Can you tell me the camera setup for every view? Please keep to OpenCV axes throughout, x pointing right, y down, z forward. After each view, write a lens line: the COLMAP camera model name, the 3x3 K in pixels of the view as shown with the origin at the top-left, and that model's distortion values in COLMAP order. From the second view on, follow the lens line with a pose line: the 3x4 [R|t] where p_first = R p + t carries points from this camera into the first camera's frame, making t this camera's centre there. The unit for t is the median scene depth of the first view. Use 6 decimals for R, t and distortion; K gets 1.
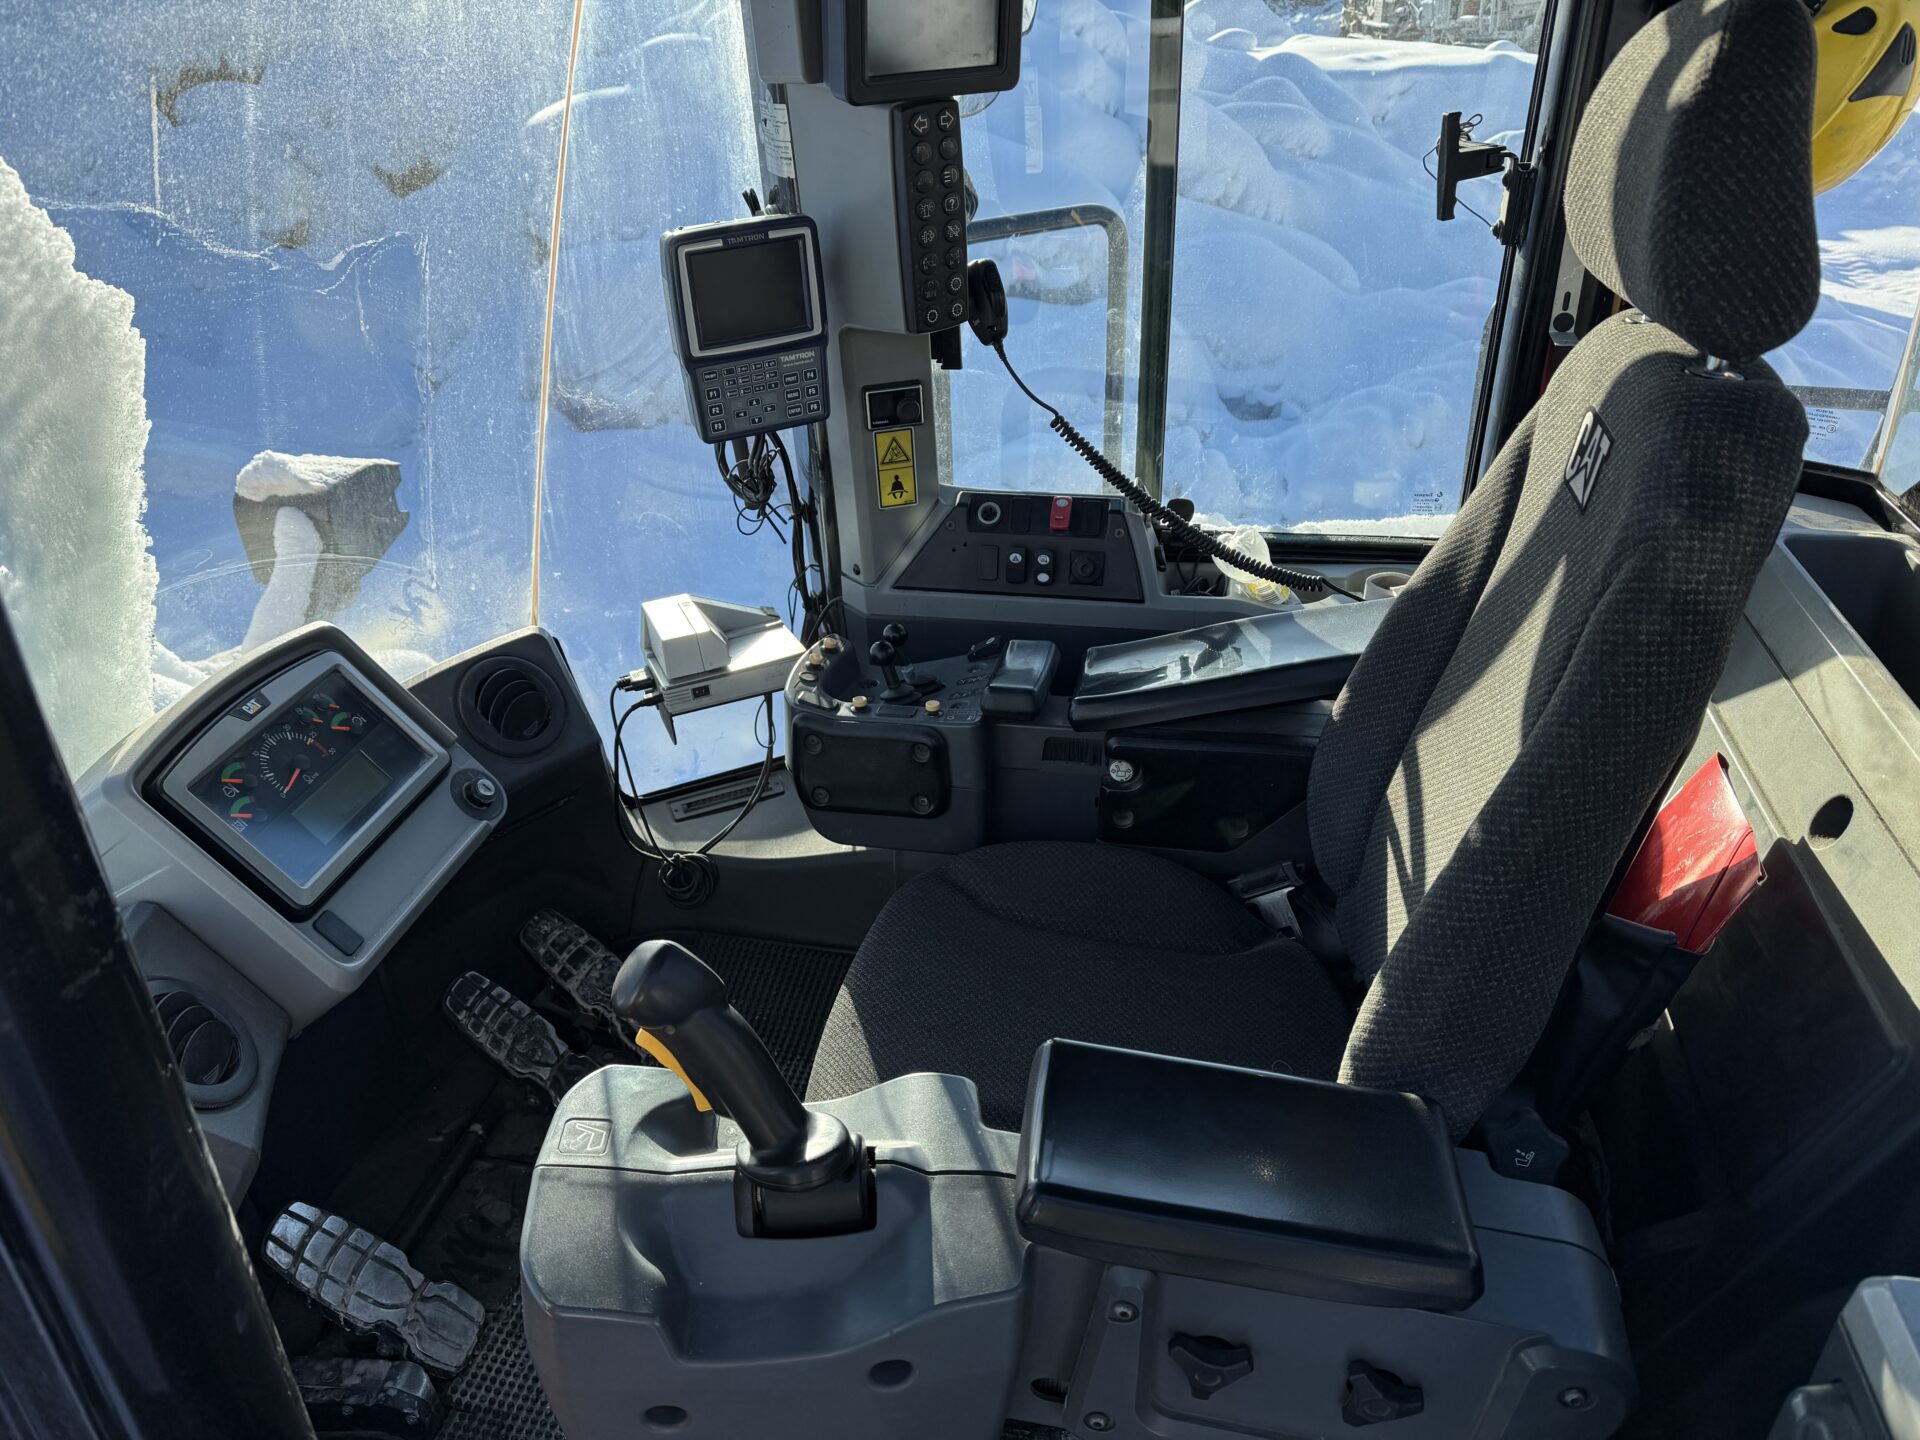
lens RADIAL K [[1329.8, 0, 960.9], [0, 1329.8, 729.7], [0, 0, 1]] dist [0.107987, -0.186601]
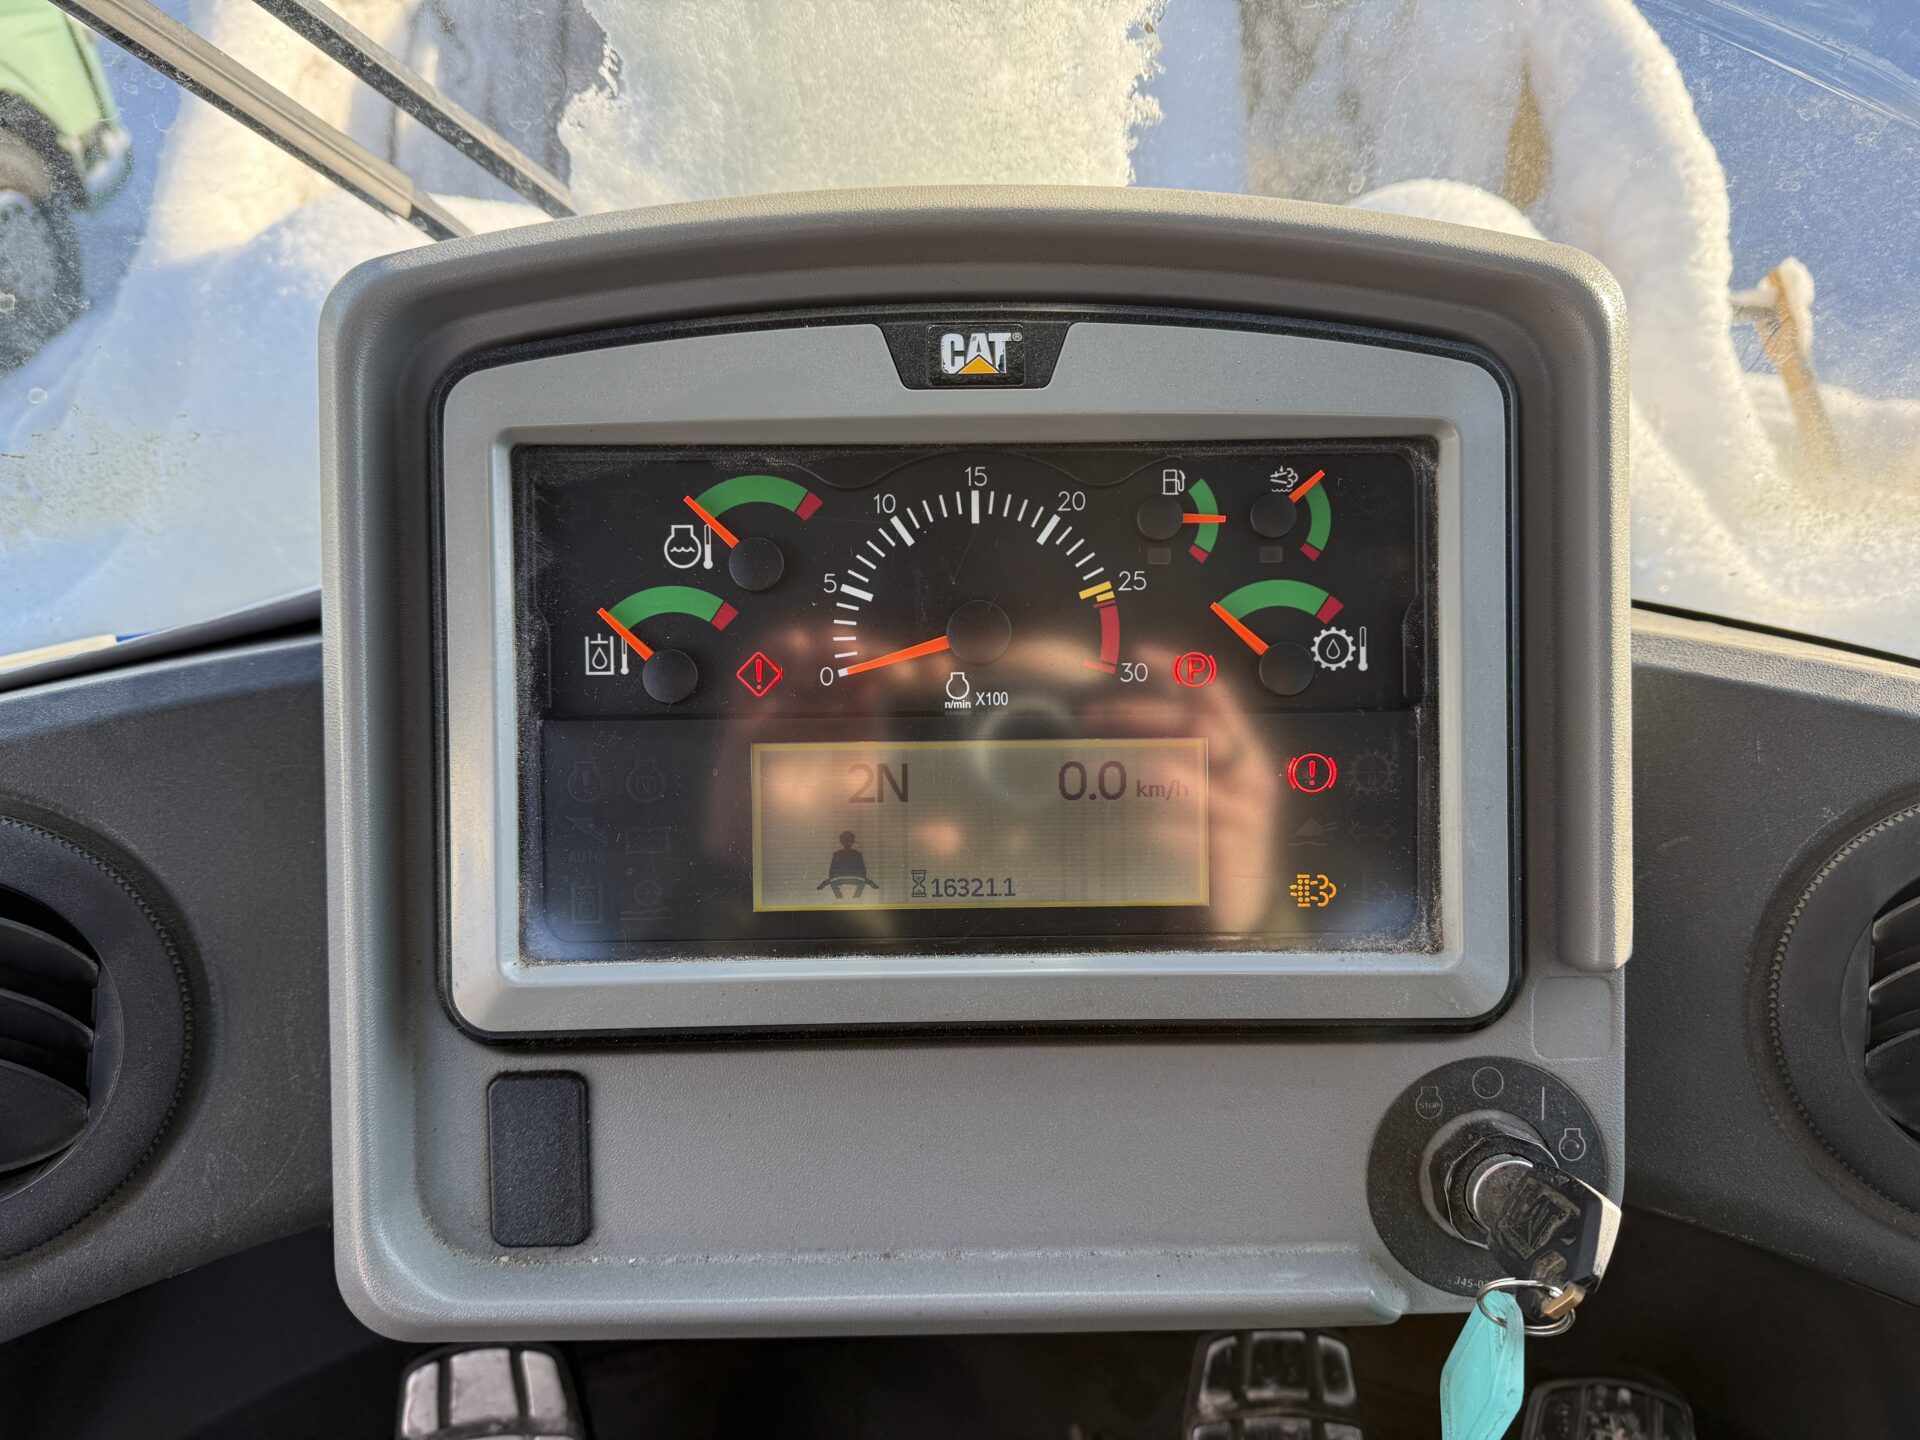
lens RADIAL K [[1348.9, 0, 958.1], [0, 1348.9, 726.4], [0, 0, 1]] dist [0.088671, -0.119094]
pose [[0.207781, 0.660607, -0.721405, -0.247012], [-0.504604, 0.704184, 0.499499, -0.078922], [0.837975, 0.260238, 0.479661, 0.751270]]
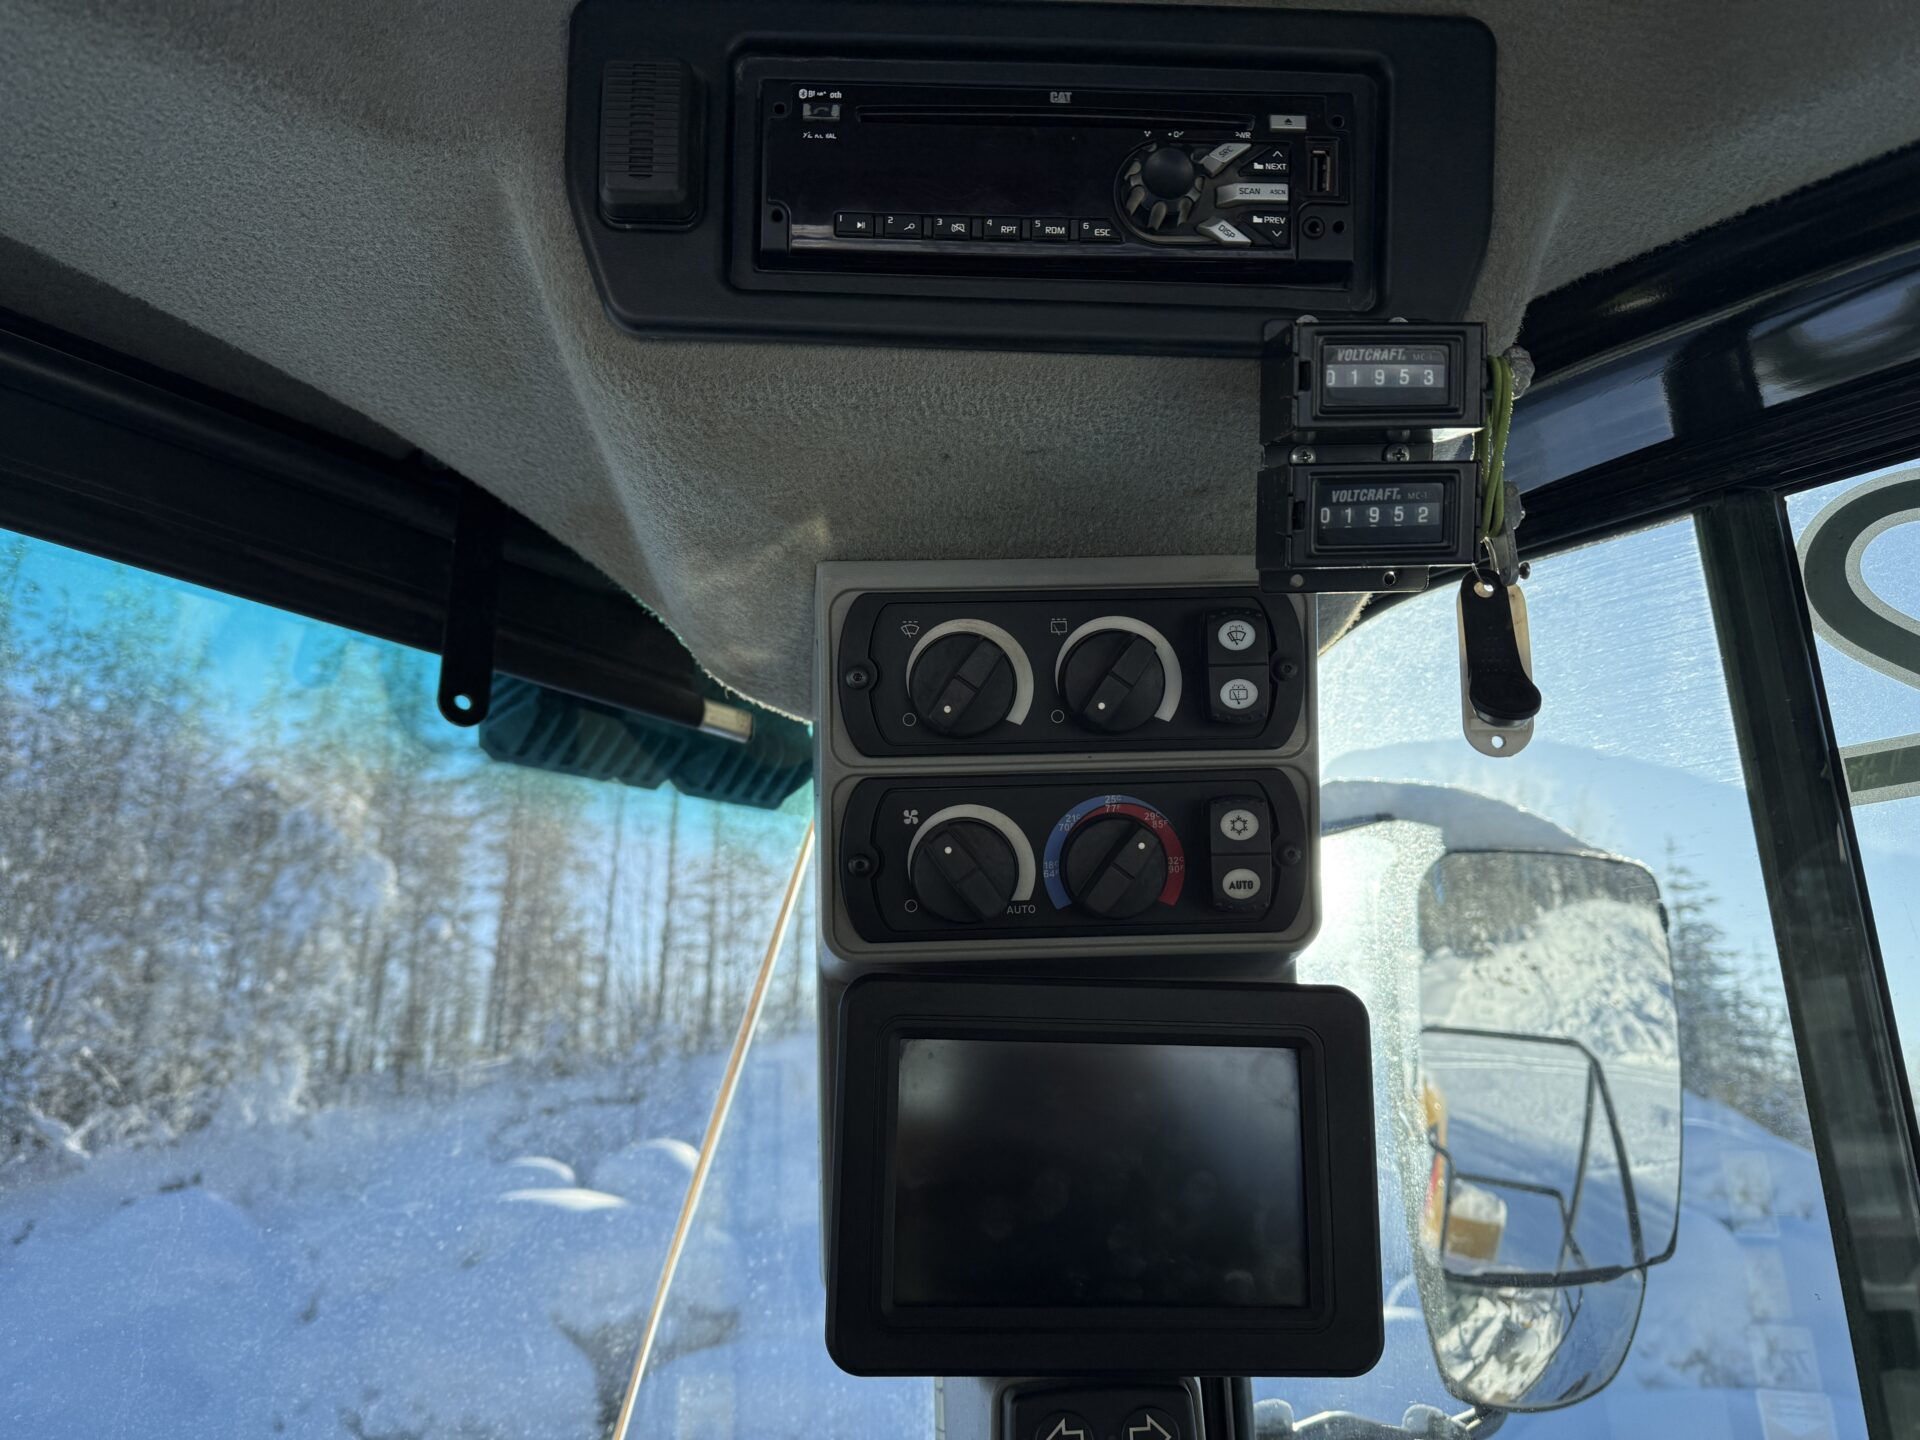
lens RADIAL K [[1362.4, 0, 962.1], [0, 1362.4, 728.3], [0, 0, 1]] dist [0.062356, -0.097108]
pose [[0.848643, -0.127684, -0.513324, 0.145057], [-0.297678, 0.686902, -0.662988, -0.289446], [0.437256, 0.715446, 0.544926, 0.573446]]
